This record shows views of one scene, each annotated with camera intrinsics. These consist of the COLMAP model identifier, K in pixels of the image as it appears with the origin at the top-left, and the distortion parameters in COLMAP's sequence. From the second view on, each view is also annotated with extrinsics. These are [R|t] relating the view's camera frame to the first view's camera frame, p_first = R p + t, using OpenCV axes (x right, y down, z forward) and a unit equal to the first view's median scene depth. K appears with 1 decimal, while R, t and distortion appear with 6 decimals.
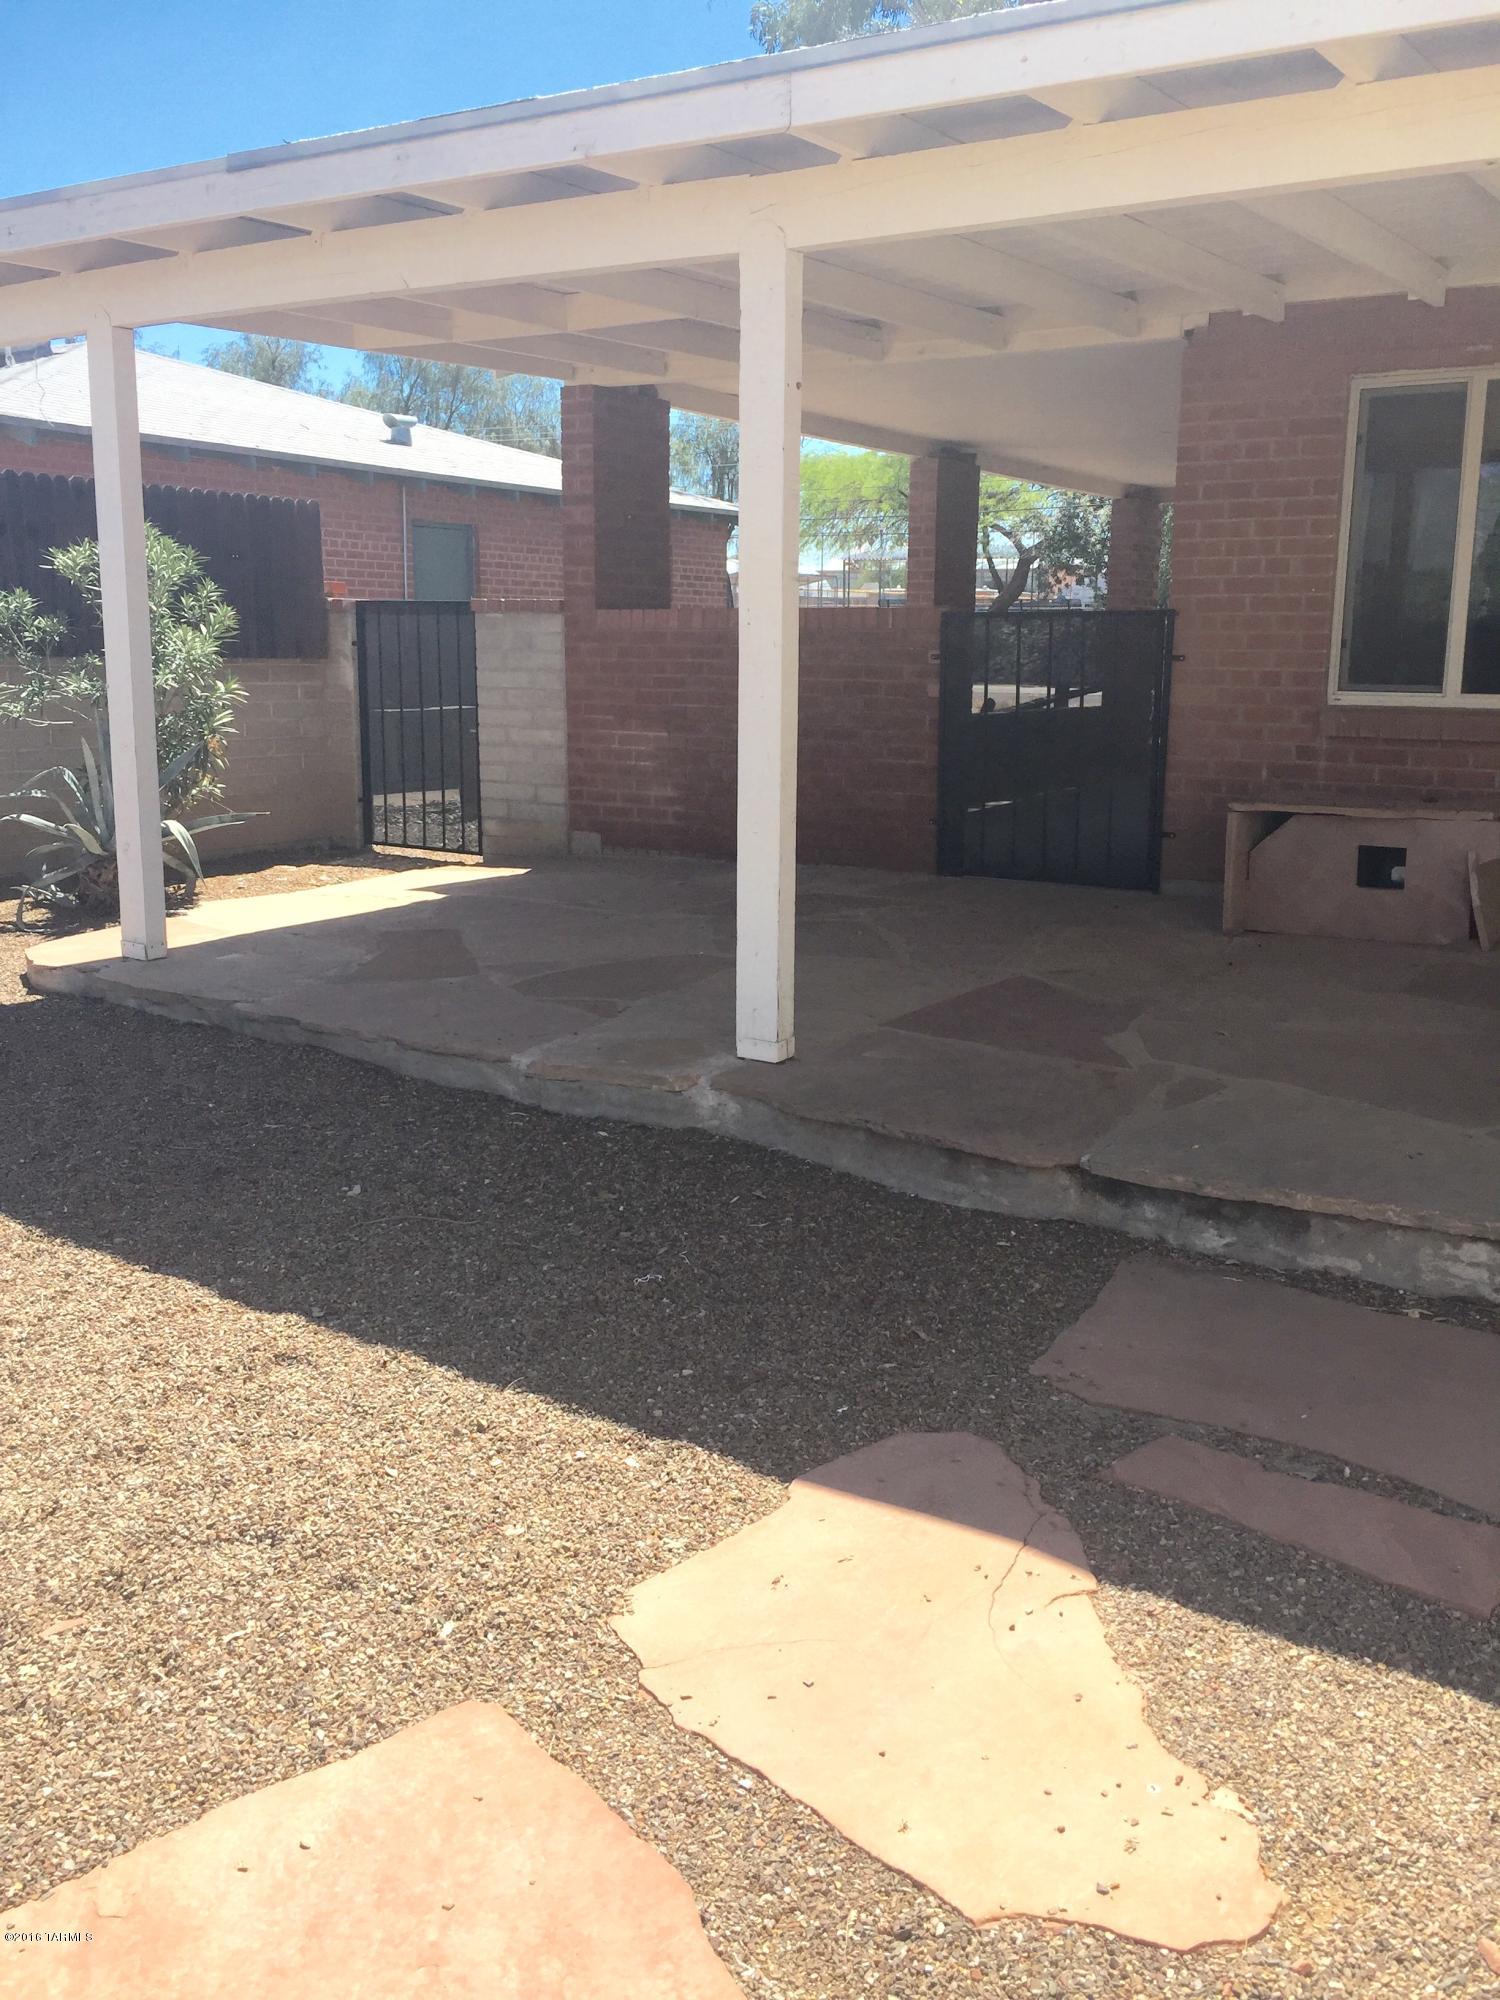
lens RADIAL K [[1695.4, 0, 750.0], [0, 1695.4, 1000.0], [0, 0, 1]] dist [0.123501, -0.205186]
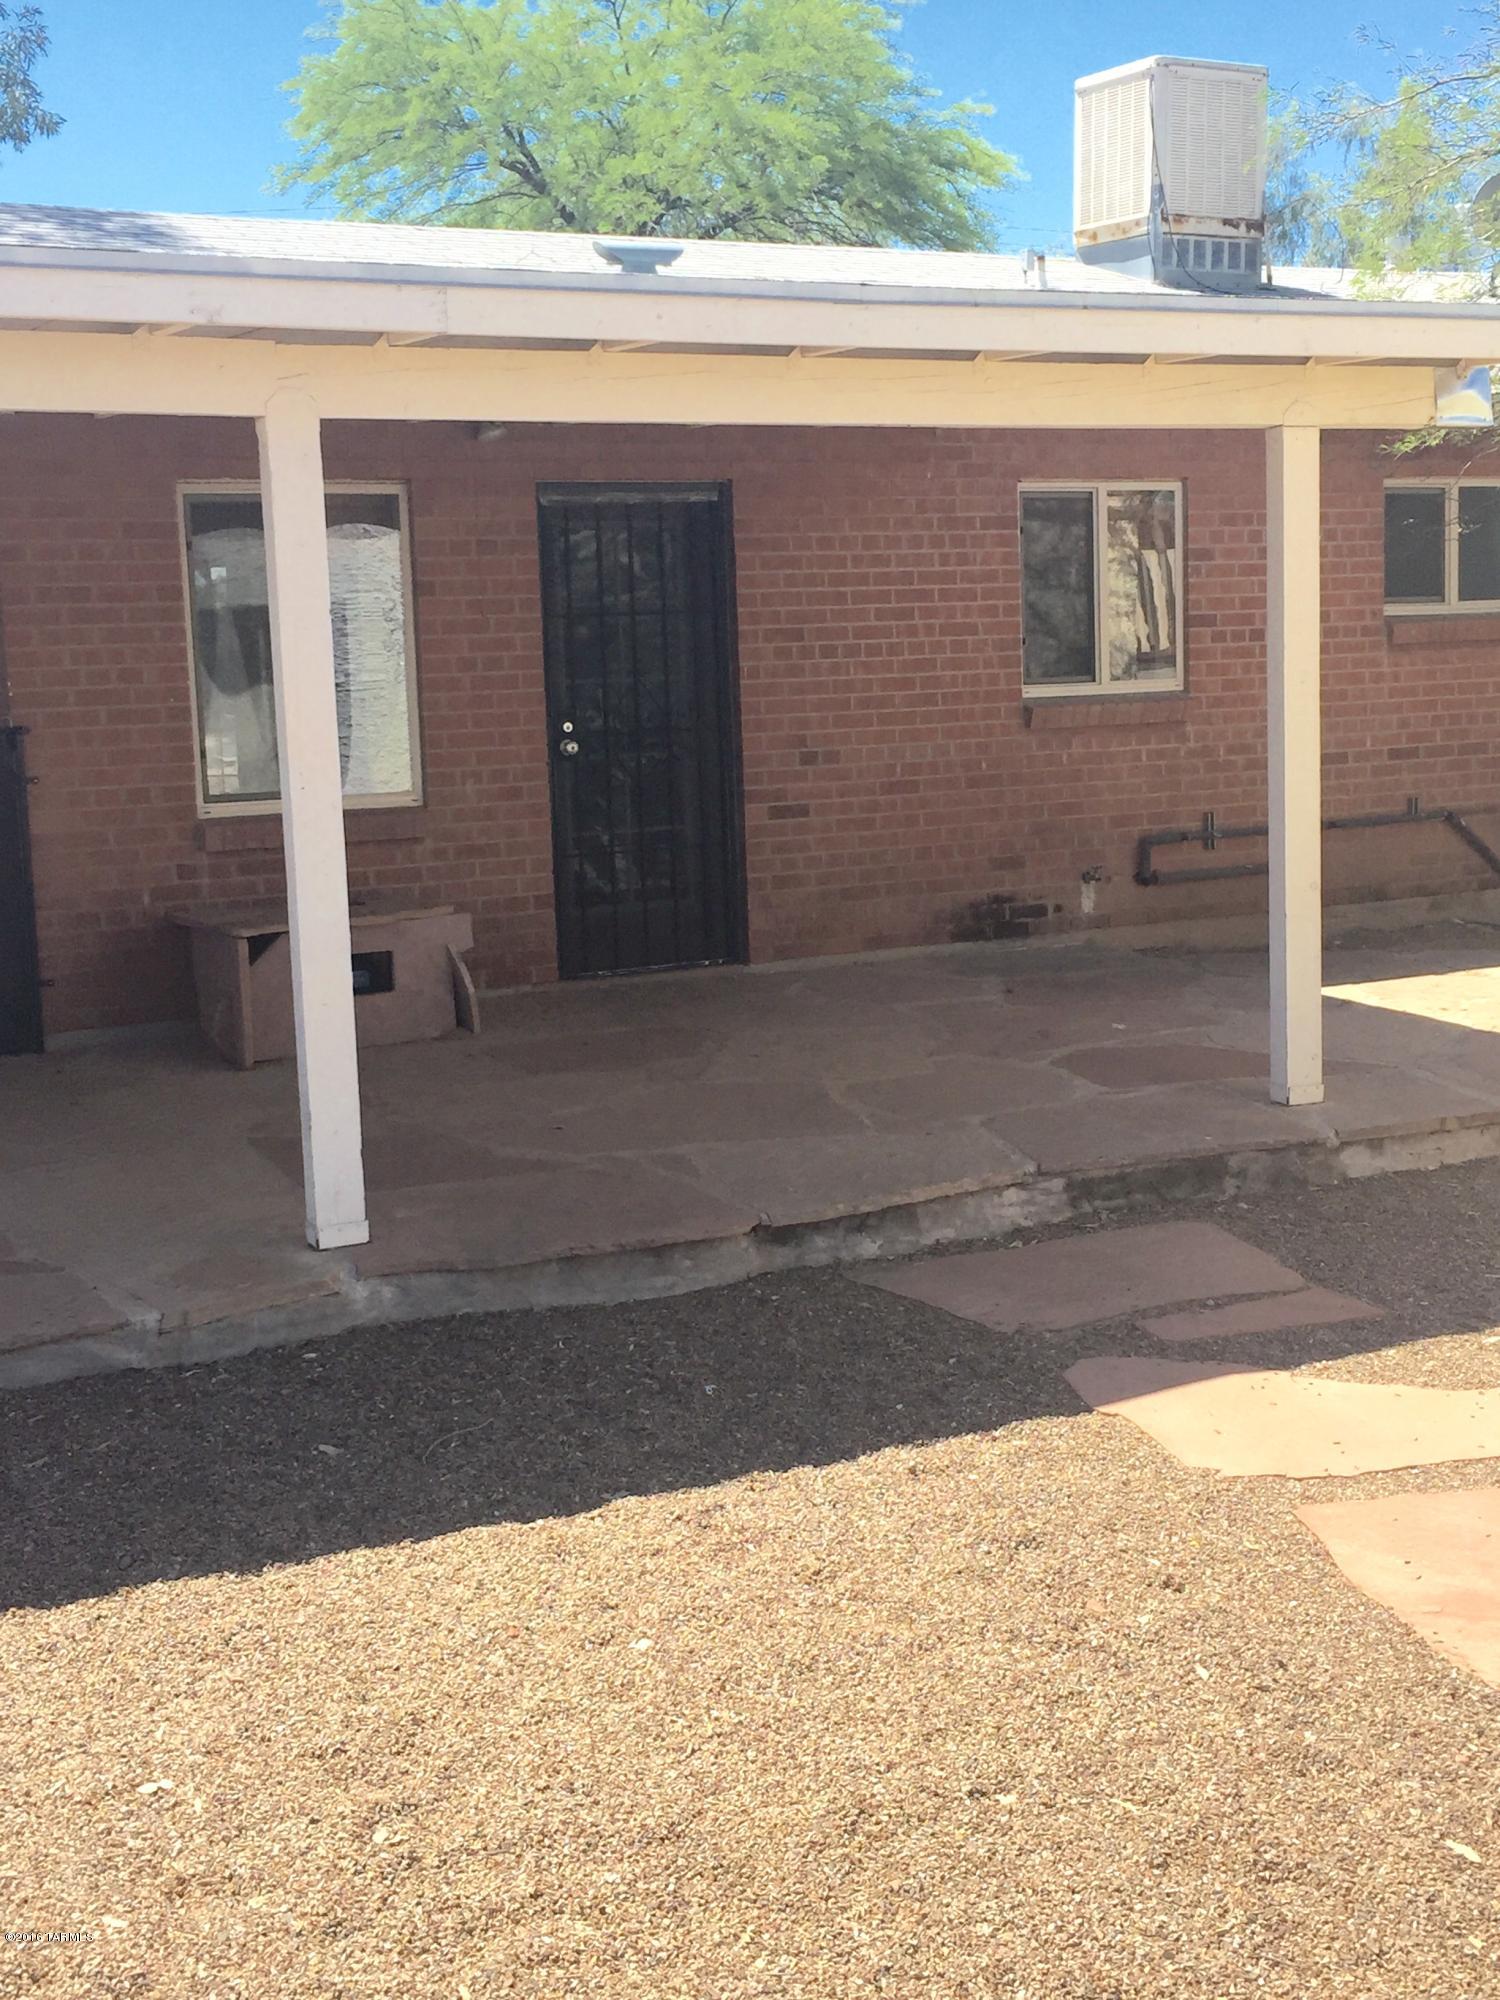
lens RADIAL K [[2510.7, 0, 750.0], [0, 2510.7, 1000.0], [0, 0, 1]] dist [0.087675, -0.014348]
pose [[0.491587, -0.154188, 0.857069, -1.274453], [0.220278, 0.974210, 0.048917, -0.138691], [-0.842508, 0.164746, 0.512873, 0.109492]]
